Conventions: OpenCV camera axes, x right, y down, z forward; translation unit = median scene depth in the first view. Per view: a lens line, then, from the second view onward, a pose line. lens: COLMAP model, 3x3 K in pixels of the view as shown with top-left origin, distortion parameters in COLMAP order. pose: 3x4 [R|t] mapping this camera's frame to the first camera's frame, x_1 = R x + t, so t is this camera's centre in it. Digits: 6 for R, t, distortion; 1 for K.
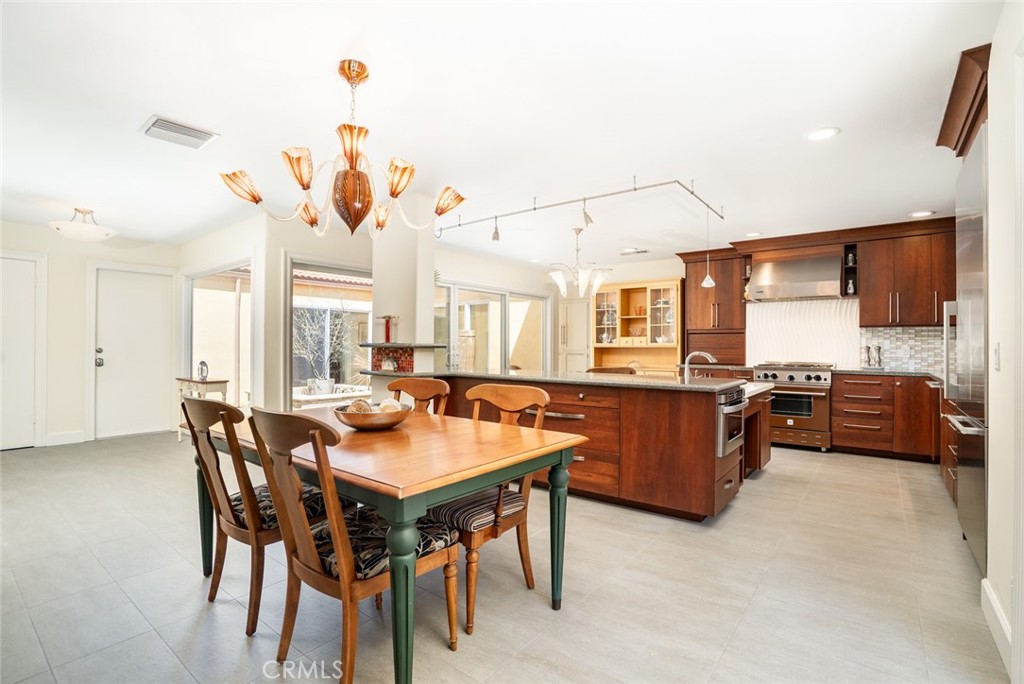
lens RADIAL K [[479.5, 0, 512.0], [0, 479.5, 343.6], [0, 0, 1]] dist [-0.048157, 0.013739]
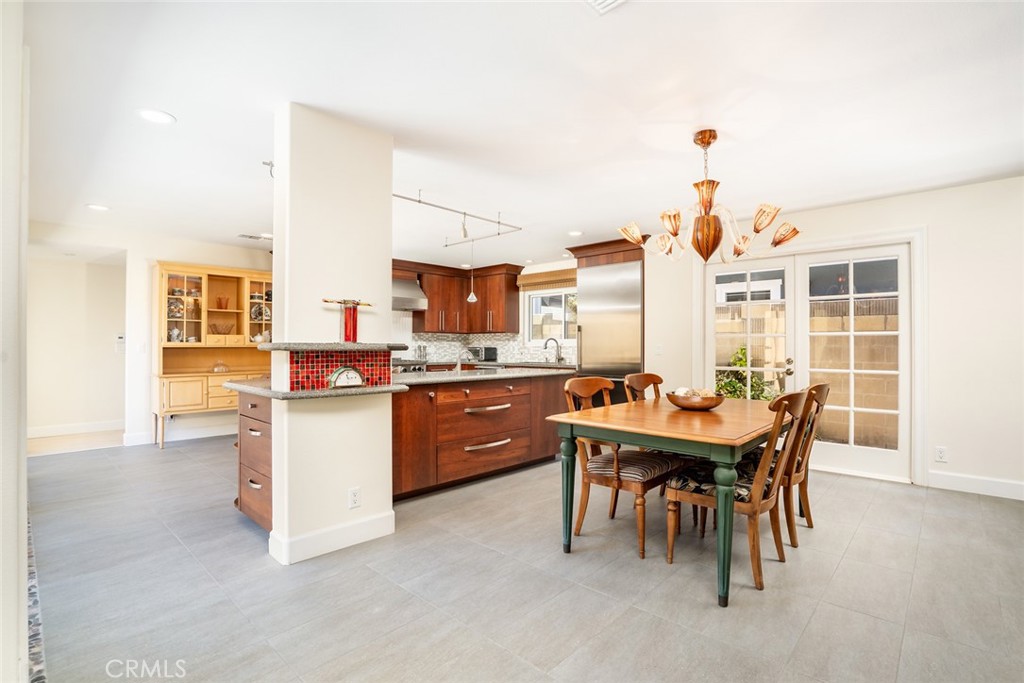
lens RADIAL K [[479.5, 0, 520.7], [0, 479.5, 340.0], [0, 0, 1]] dist [-0.048157, 0.013739]
pose [[0.087669, 0.008634, 0.996112, -0.701271], [-0.004771, 0.999955, -0.008247, -0.000595], [-0.996138, -0.004029, 0.087706, 0.577911]]
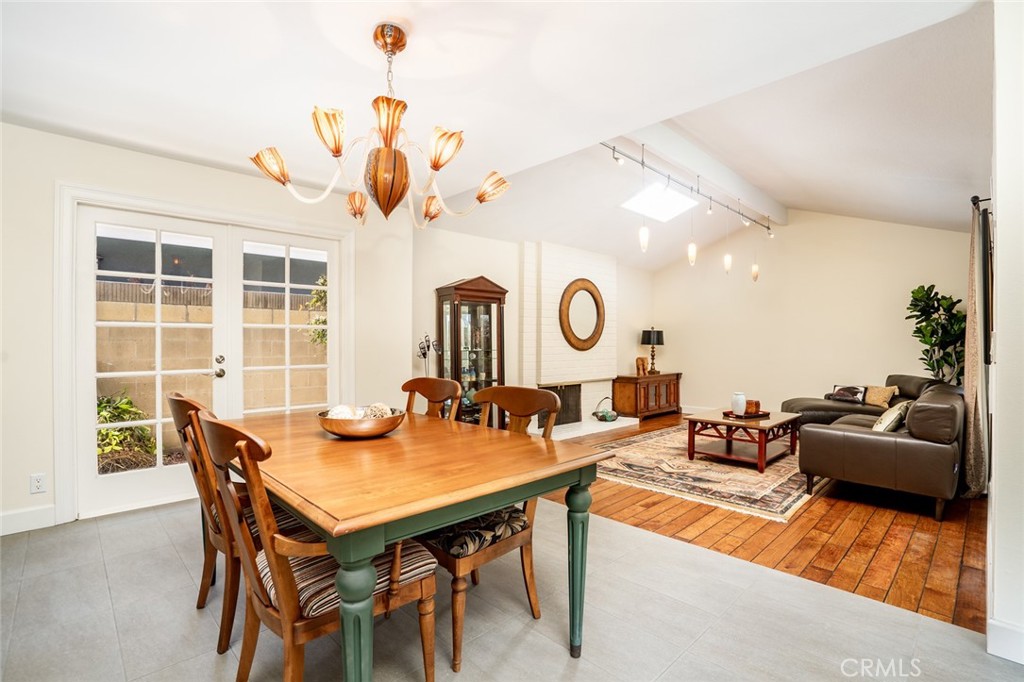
lens RADIAL K [[479.5, 0, 510.9], [0, 479.5, 343.6], [0, 0, 1]] dist [-0.048157, 0.013739]
pose [[-0.990100, -0.005568, 0.140254, -0.282846], [-0.004934, 0.999976, 0.004869, 0.001141], [-0.140278, 0.004129, -0.990104, 0.774162]]
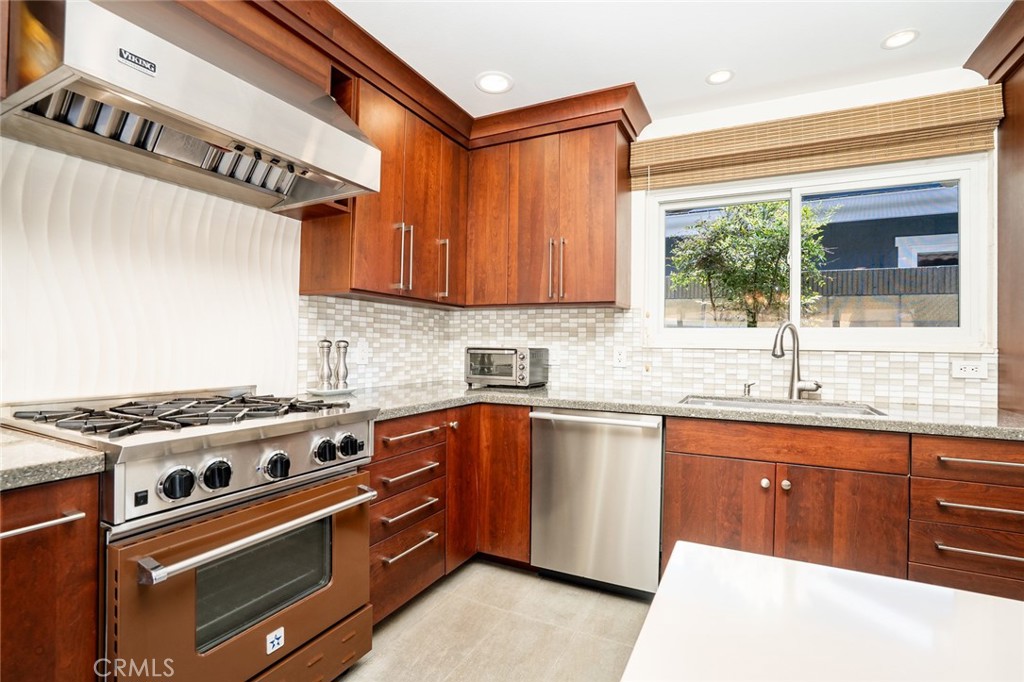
lens RADIAL K [[479.5, 0, 513.0], [0, 479.5, 340.8], [0, 0, 1]] dist [-0.048157, 0.013739]
pose [[-0.200411, -0.000205, 0.979712, 0.324796], [-0.020509, 0.999782, -0.003986, 0.004703], [-0.979497, -0.020892, -0.200371, 0.946016]]
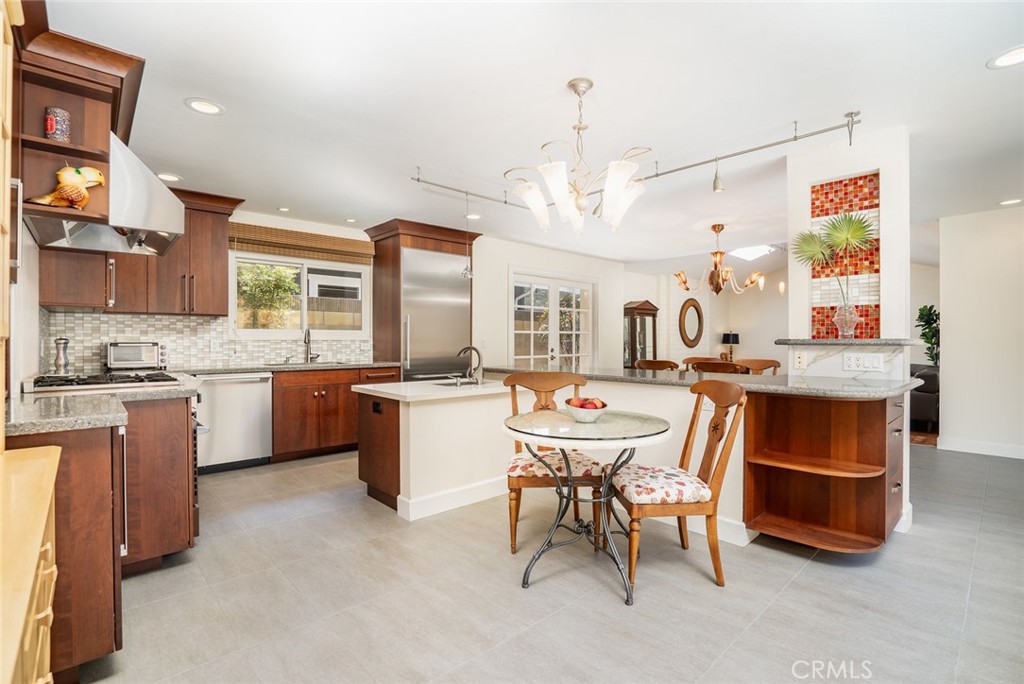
lens RADIAL K [[479.5, 0, 503.3], [0, 479.5, 342.3], [0, 0, 1]] dist [-0.048157, 0.013739]
pose [[-0.984932, -0.007029, 0.172802, 0.139475], [-0.006720, 0.999975, 0.002374, 0.005434], [-0.172814, 0.001177, -0.984954, 1.493461]]
